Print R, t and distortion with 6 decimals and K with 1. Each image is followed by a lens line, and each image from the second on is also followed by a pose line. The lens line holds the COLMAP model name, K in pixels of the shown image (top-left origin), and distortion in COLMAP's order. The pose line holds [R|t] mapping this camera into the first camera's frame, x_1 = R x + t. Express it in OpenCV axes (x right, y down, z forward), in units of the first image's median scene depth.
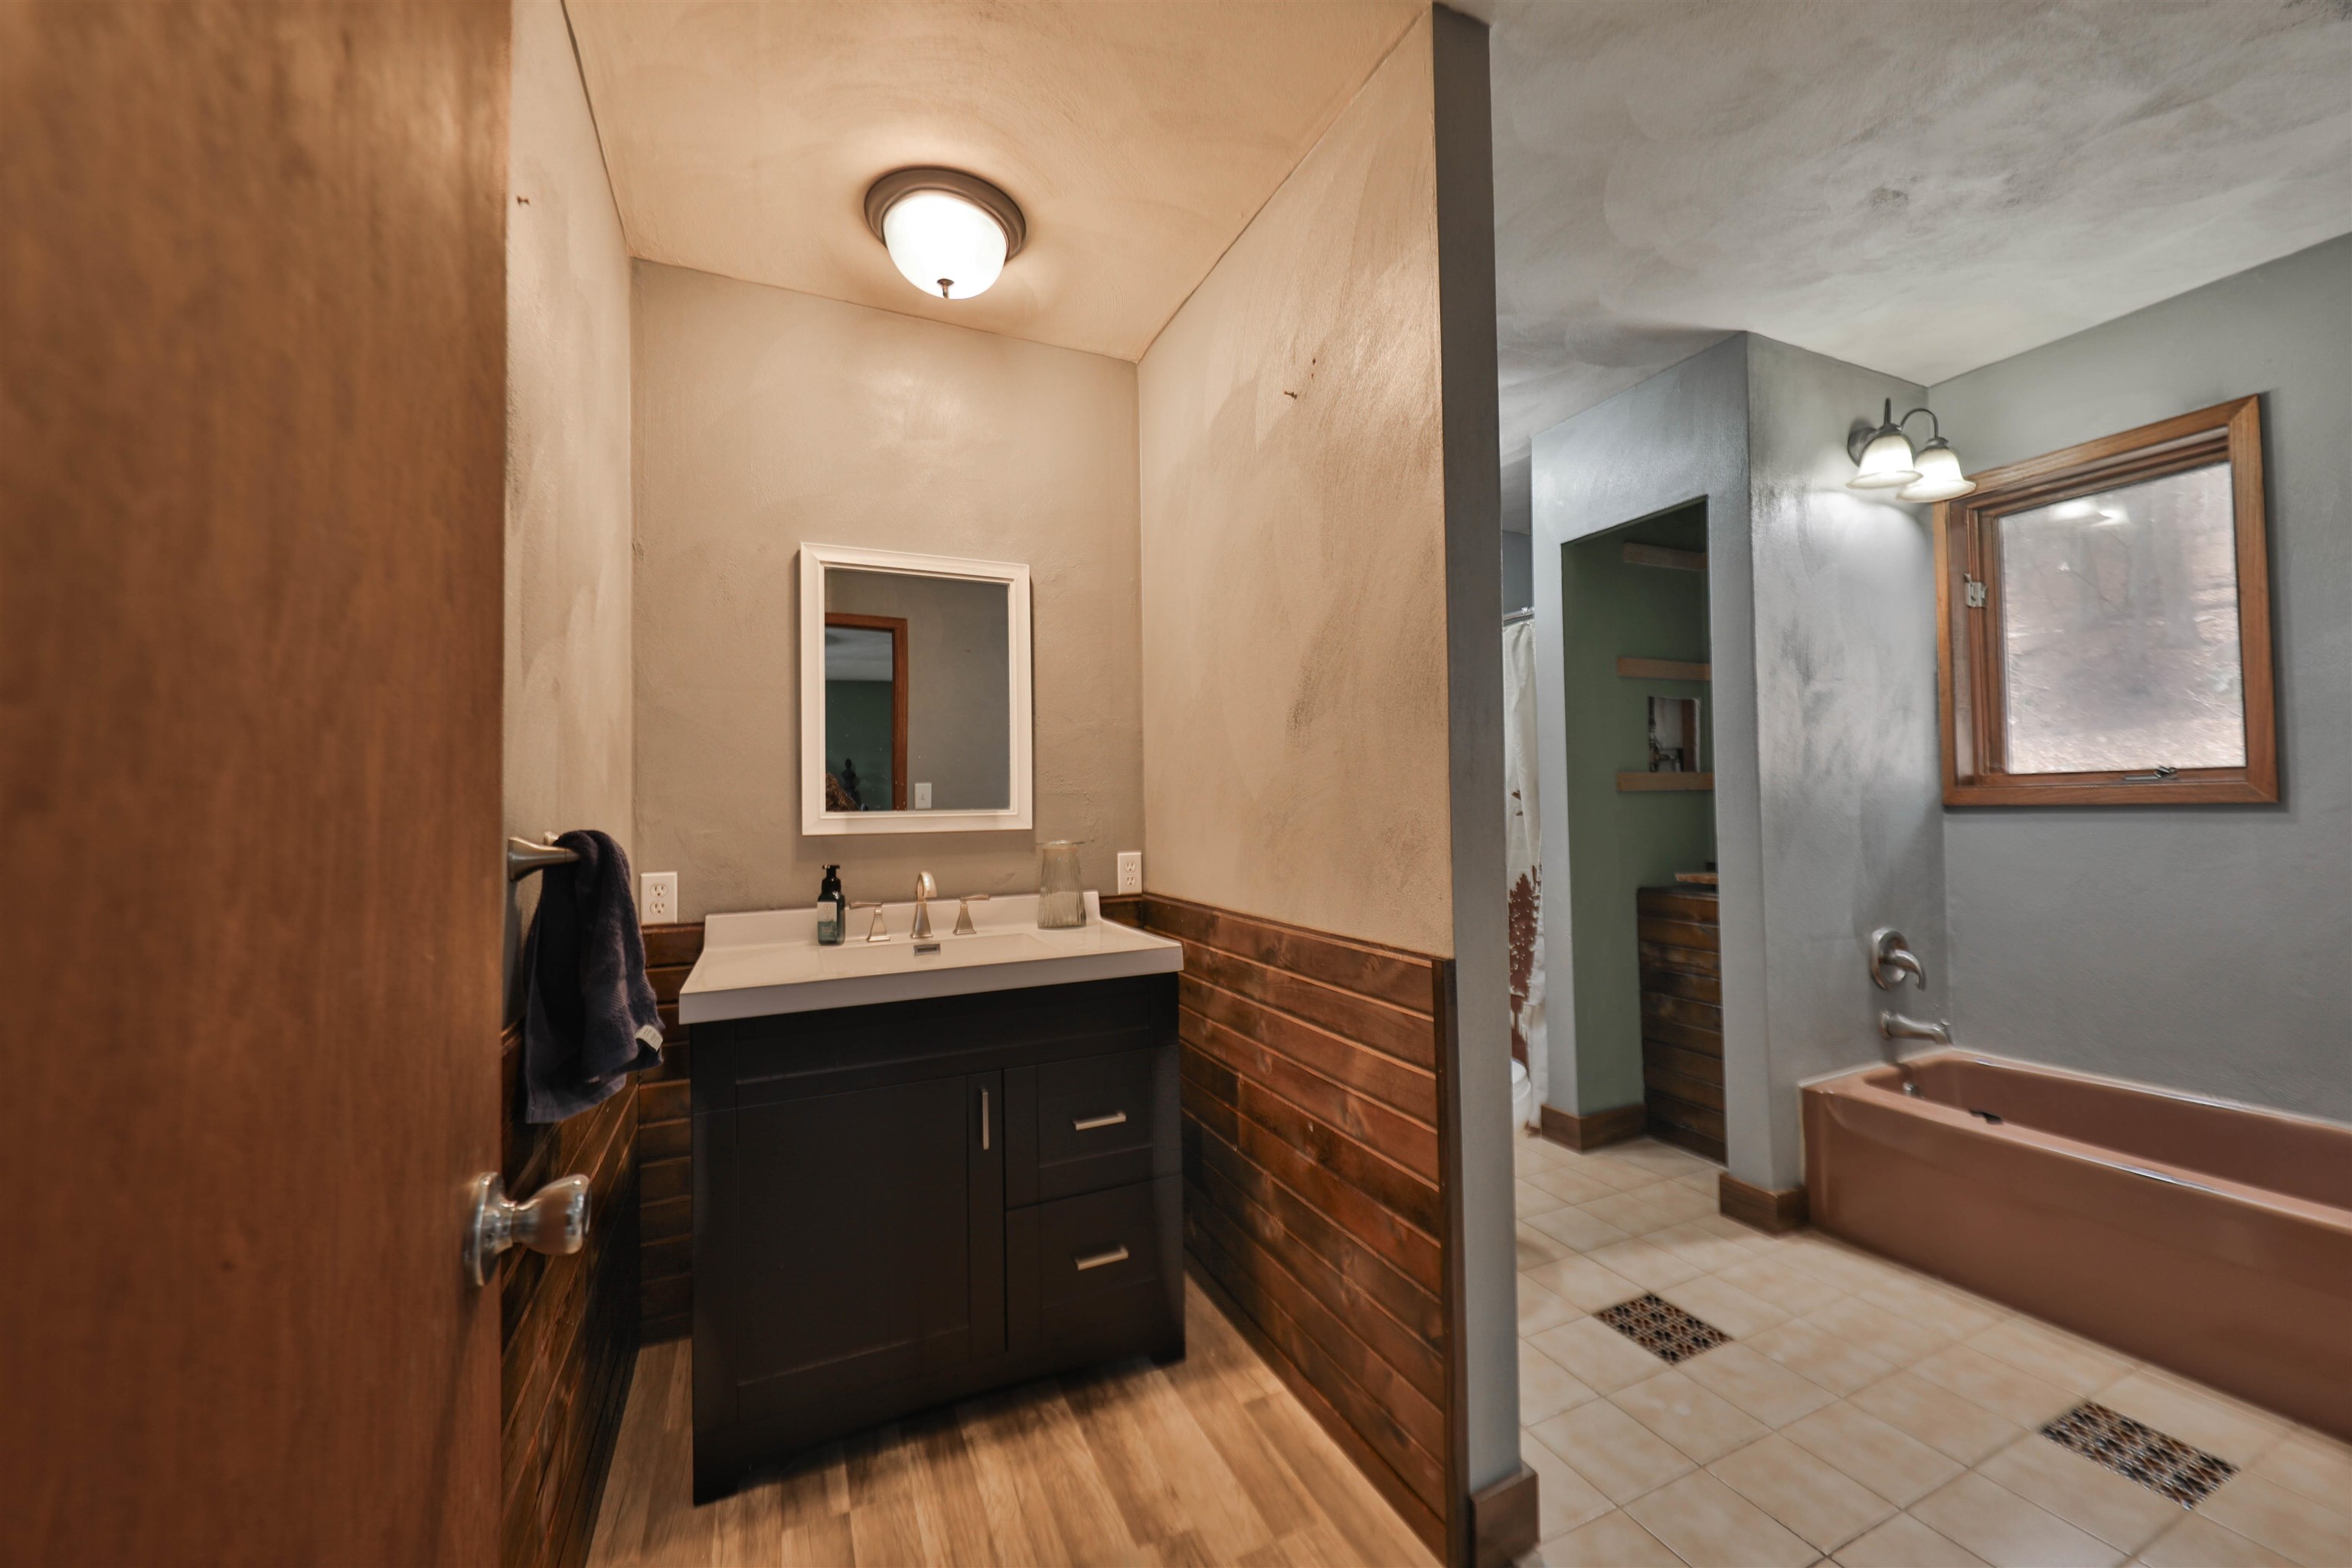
lens RADIAL K [[891.2, 0, 1178.2], [0, 891.2, 779.2], [0, 0, 1]] dist [0.005815, -0.000958]
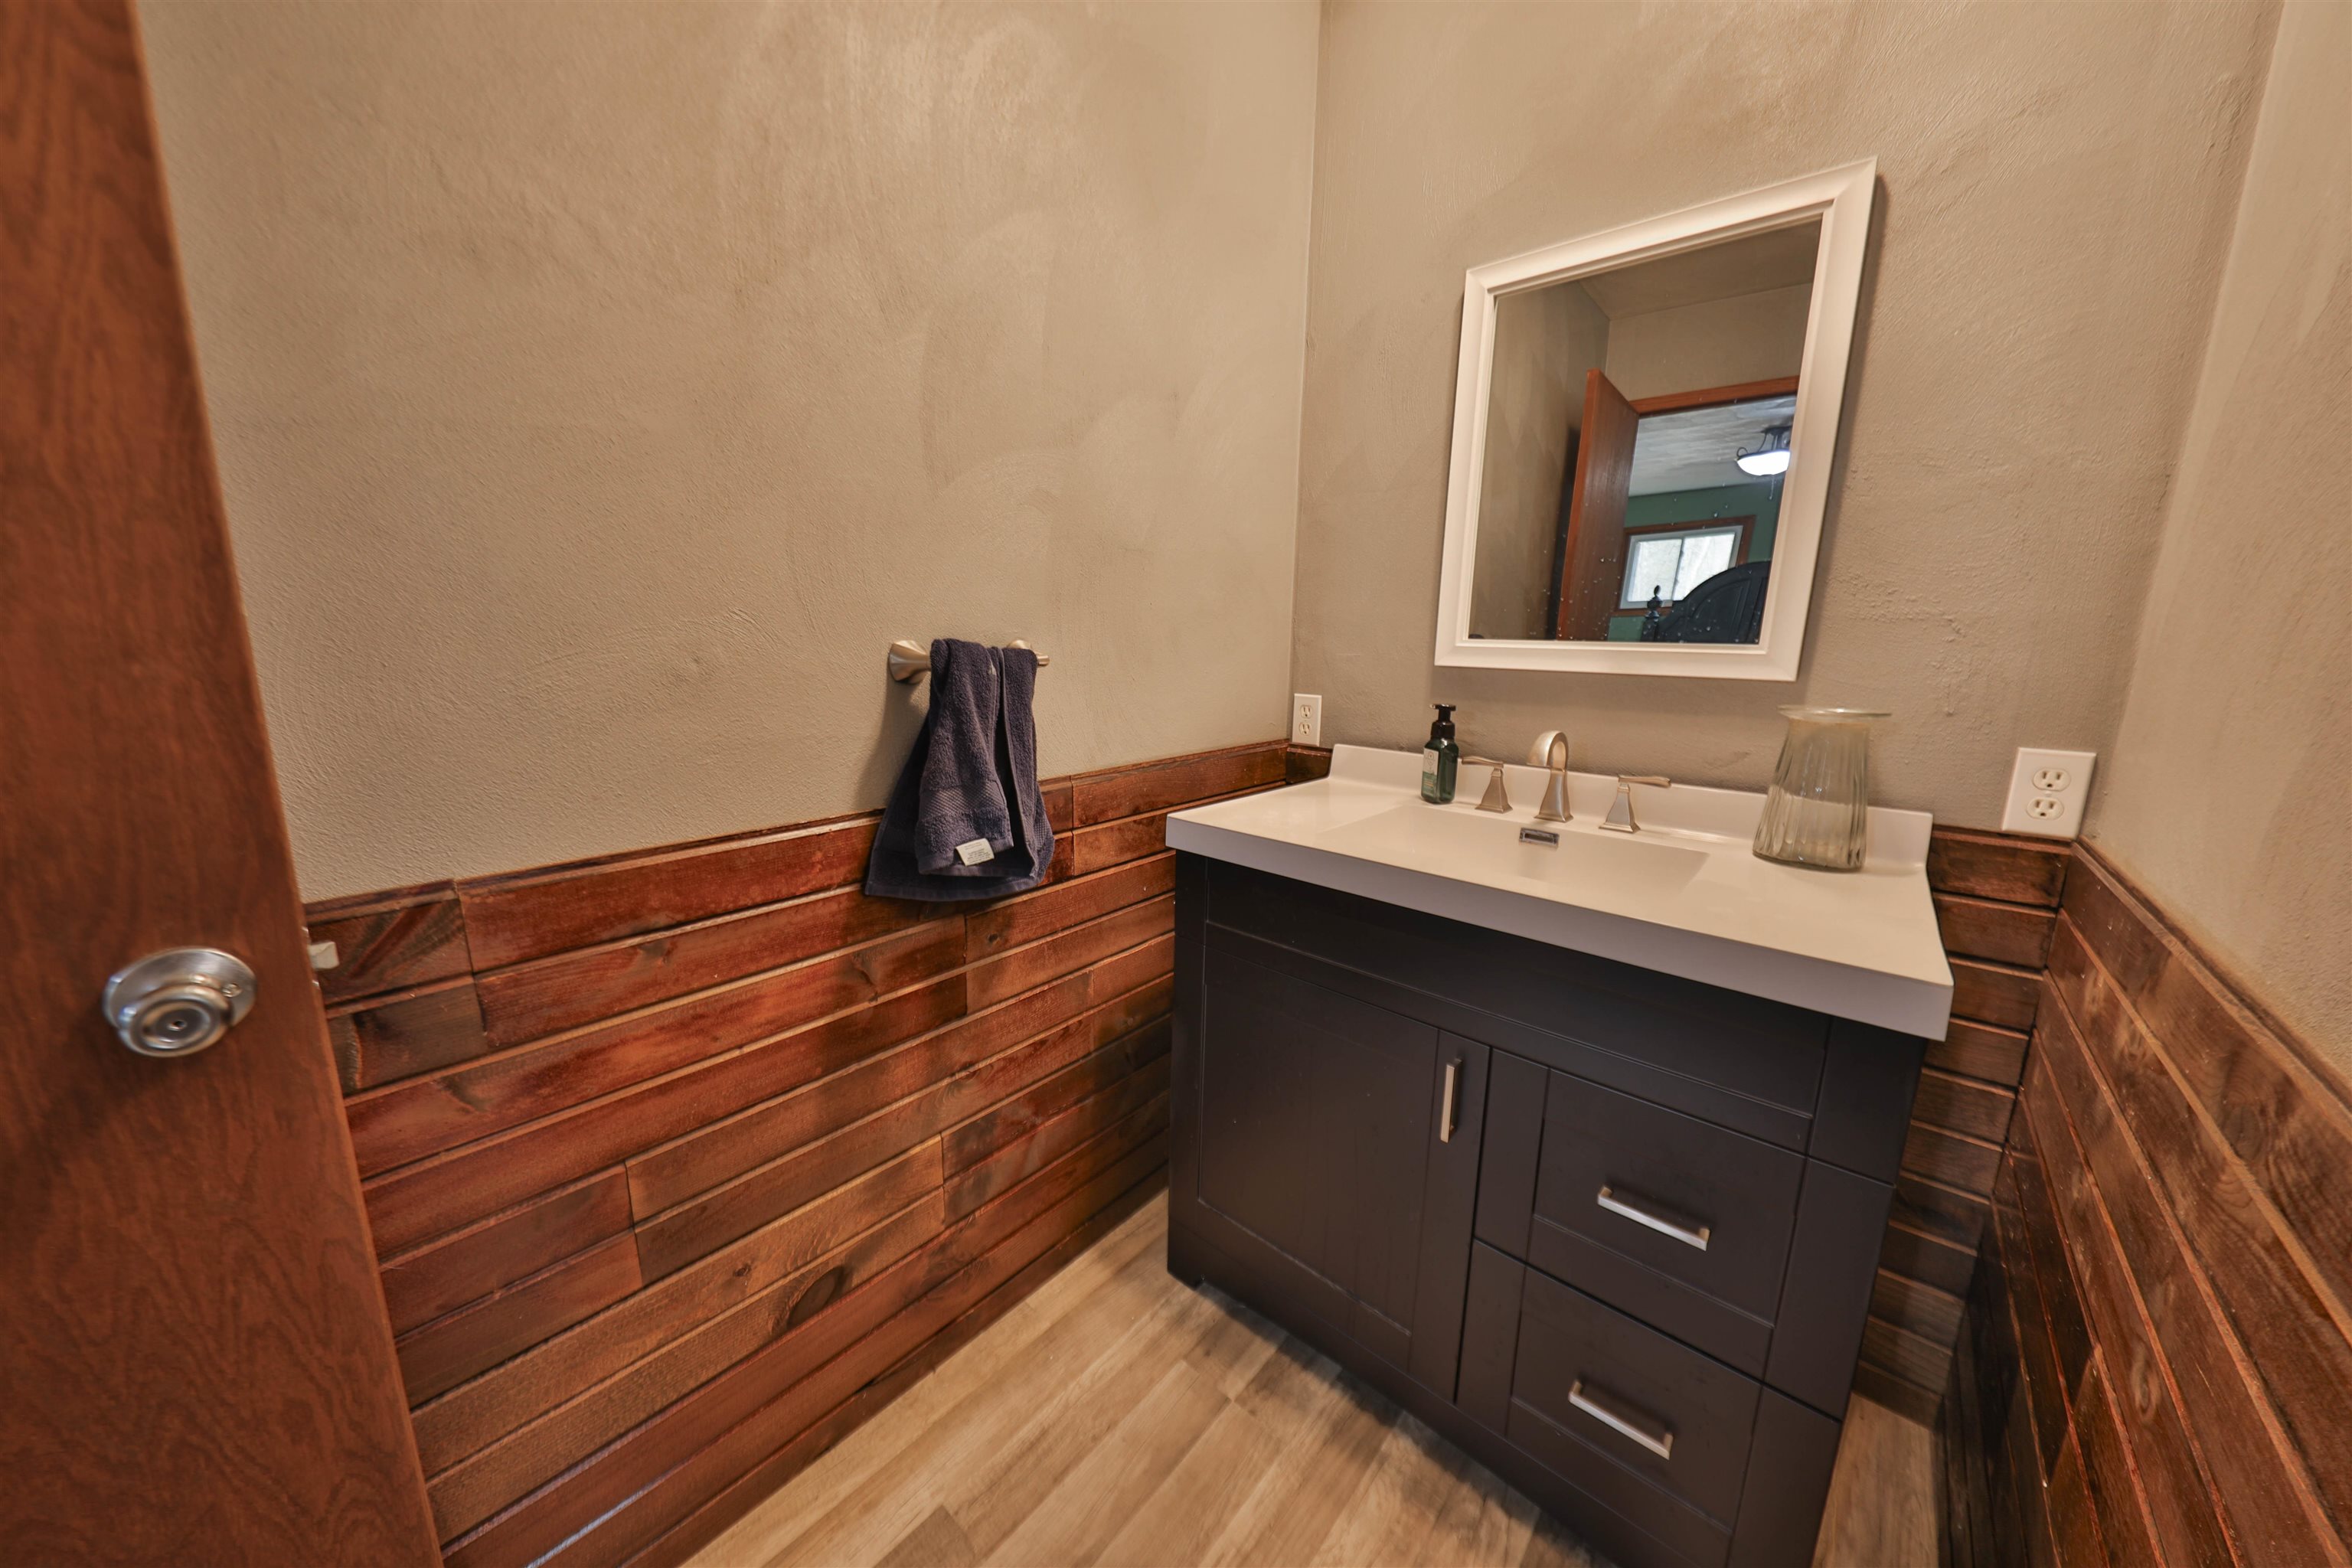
lens RADIAL K [[784.1, 0, 1173.0], [0, 784.1, 782.3], [0, 0, 1]] dist [-0.000396, -0.001733]
pose [[0.412798, 0.194432, -0.889828, 0.149745], [-0.004965, 0.977416, 0.211267, 0.017020], [0.910809, -0.082793, 0.404440, 0.492950]]
